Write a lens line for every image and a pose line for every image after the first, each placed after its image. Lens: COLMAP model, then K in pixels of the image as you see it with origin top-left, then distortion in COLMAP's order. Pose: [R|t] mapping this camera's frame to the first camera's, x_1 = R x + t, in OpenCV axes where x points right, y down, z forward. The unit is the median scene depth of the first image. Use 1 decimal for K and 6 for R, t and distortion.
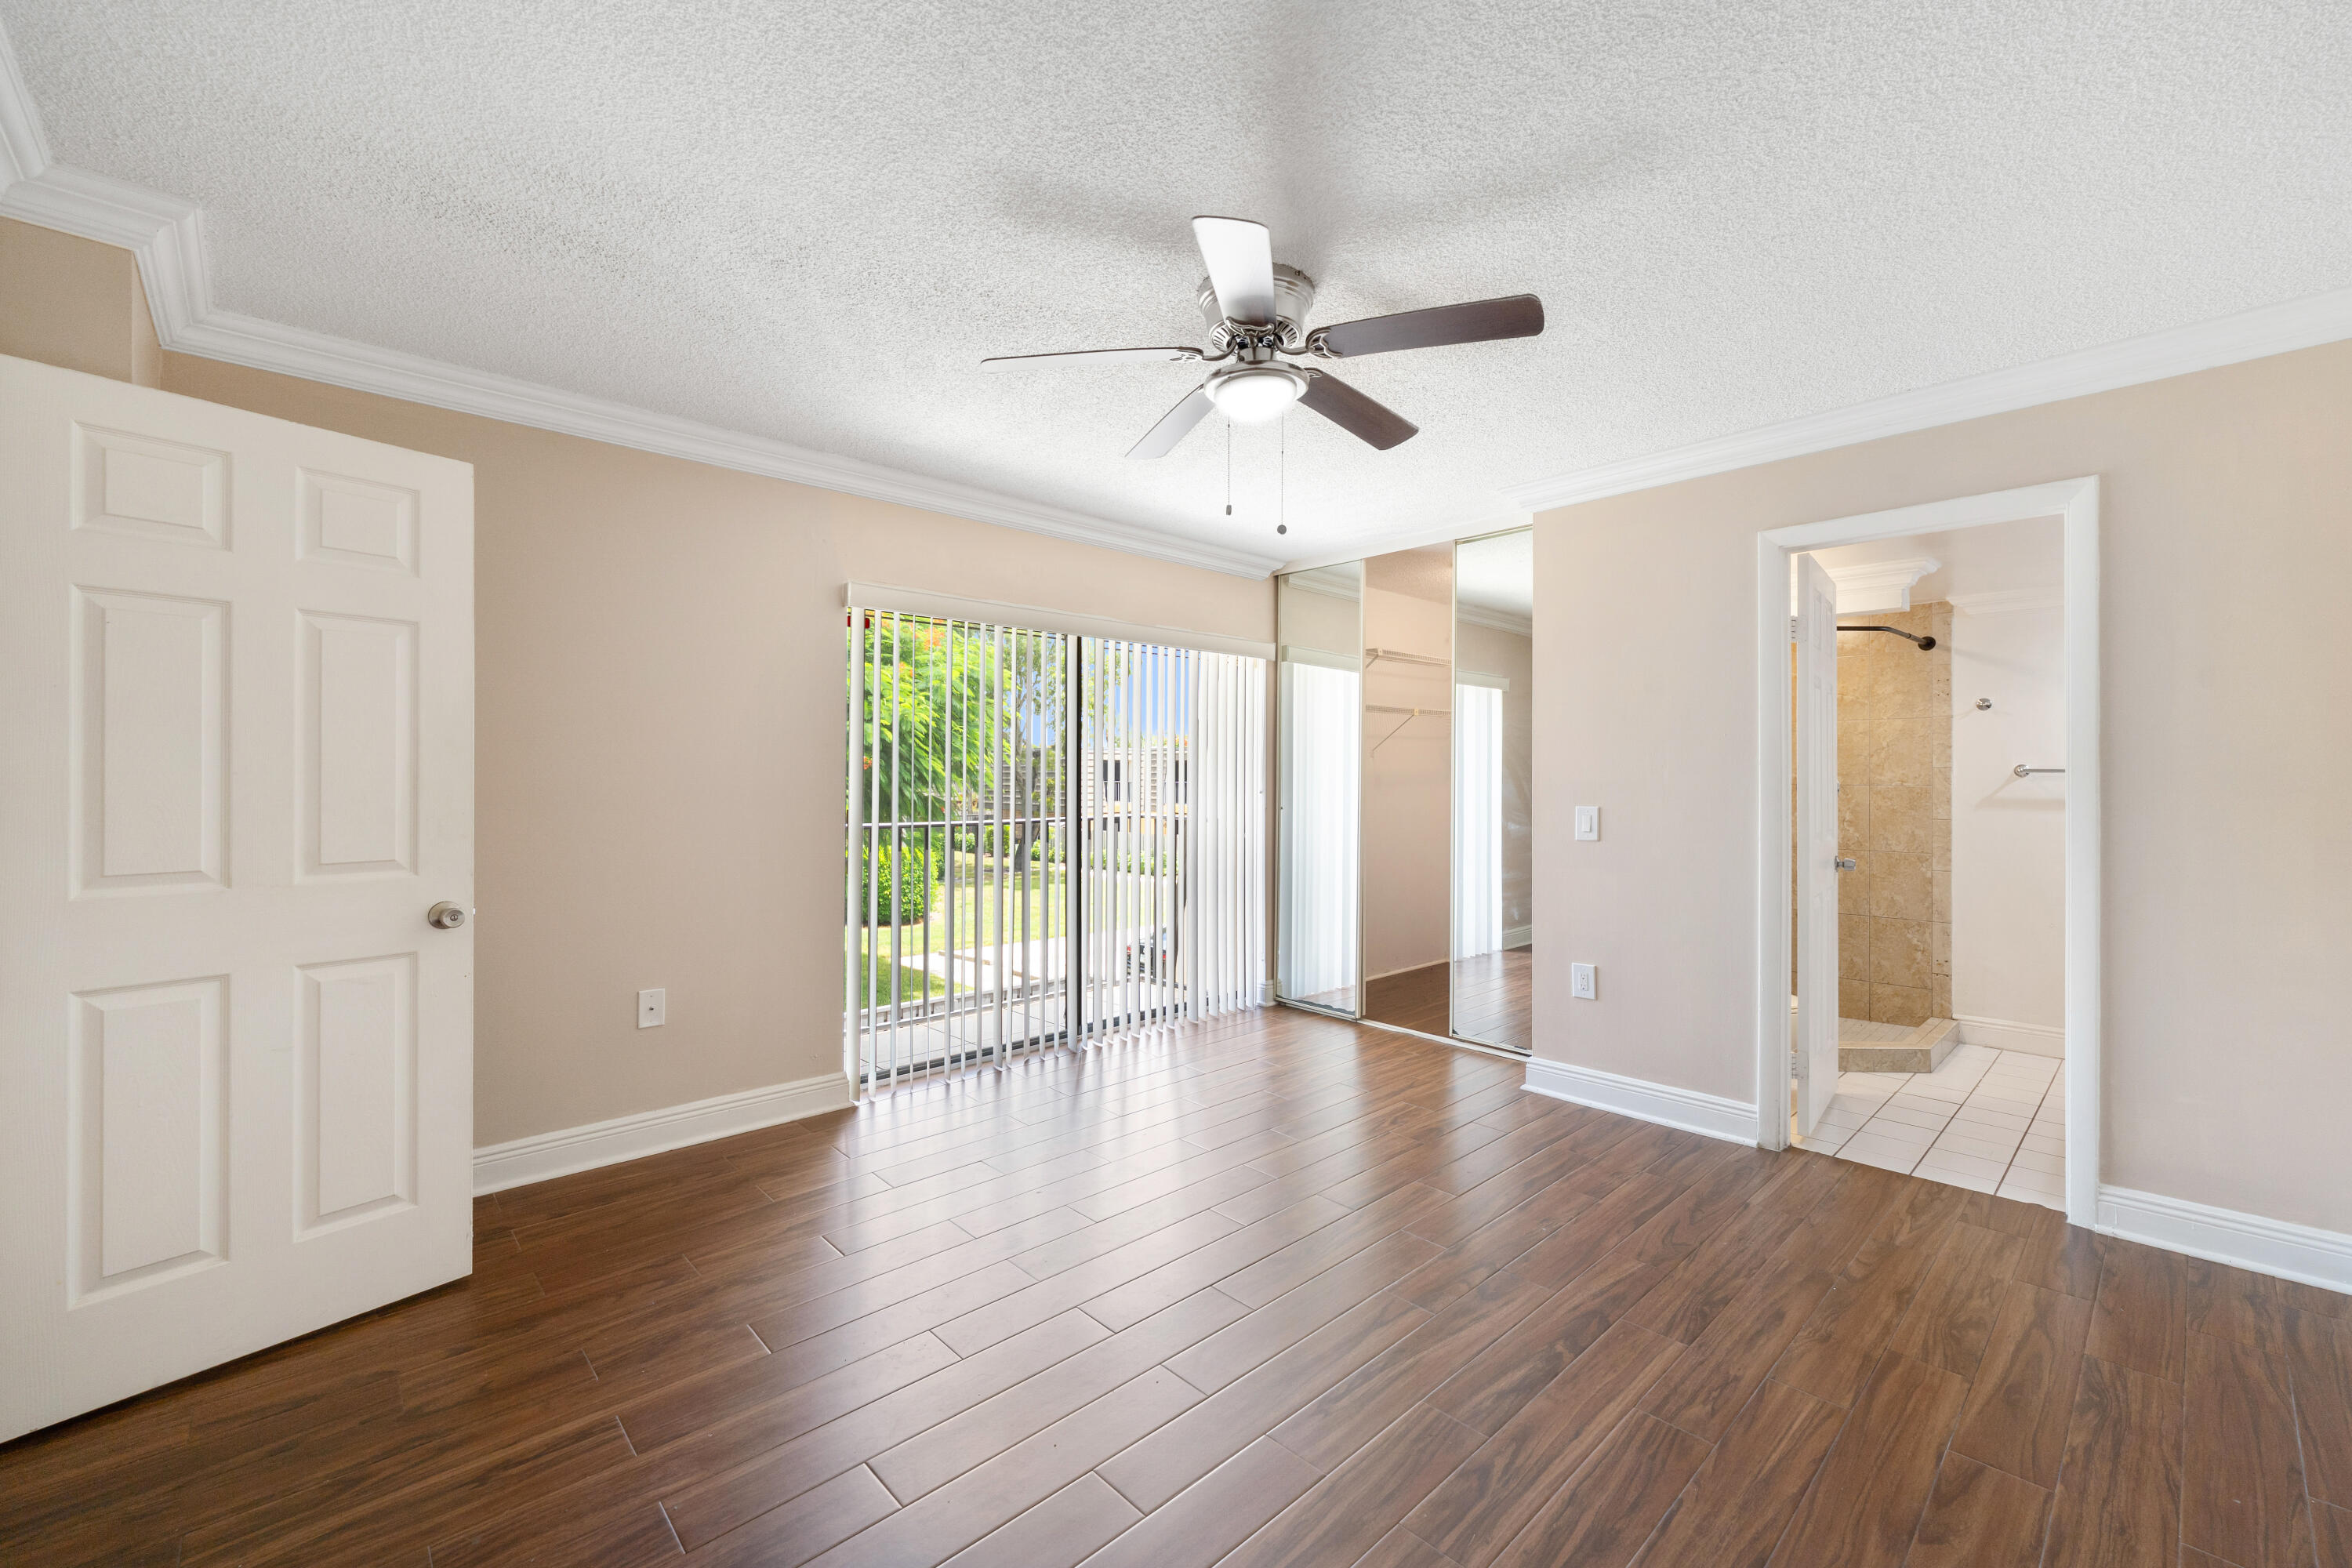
lens RADIAL K [[955.9, 0, 1174.3], [0, 955.9, 768.1], [0, 0, 1]] dist [-0.001250, -0.000040]
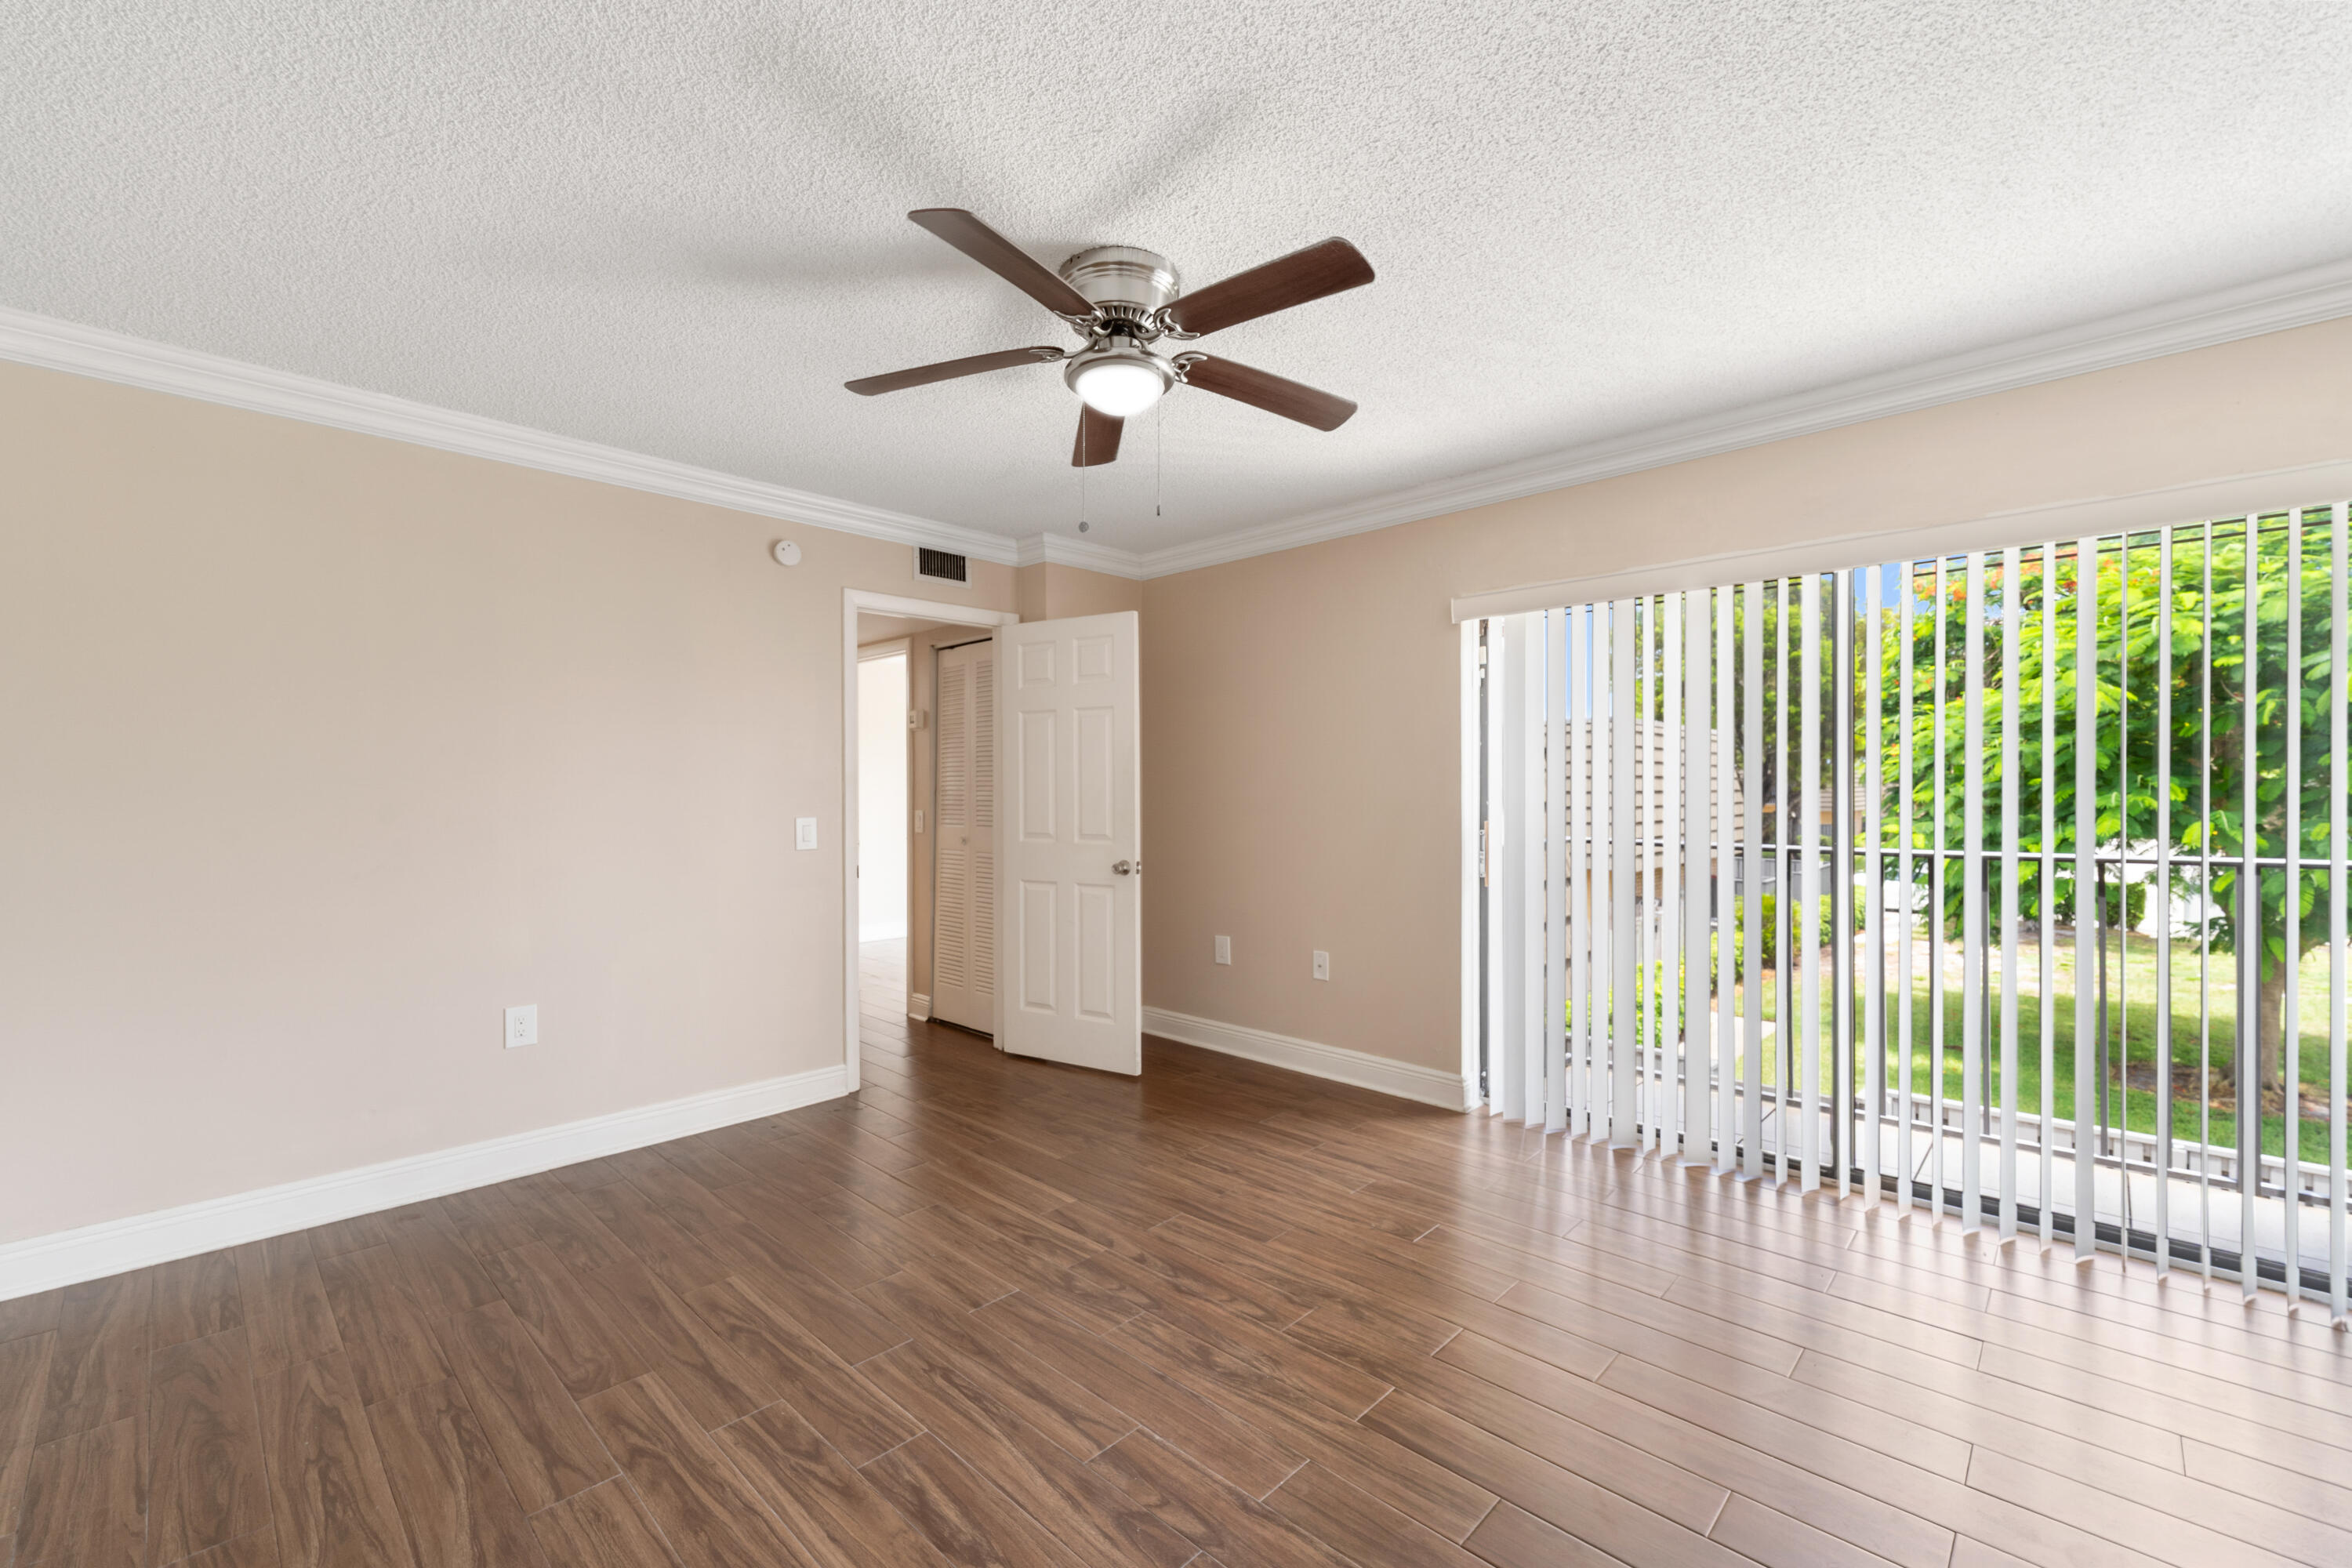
lens RADIAL K [[955.9, 0, 1181.4], [0, 955.9, 780.4], [0, 0, 1]] dist [-0.002419, 0.000353]
pose [[0.066452, -0.012276, -0.997714, 1.000989], [0.012304, 0.999858, -0.011483, 0.011774], [0.997714, -0.011513, 0.066594, 0.958153]]
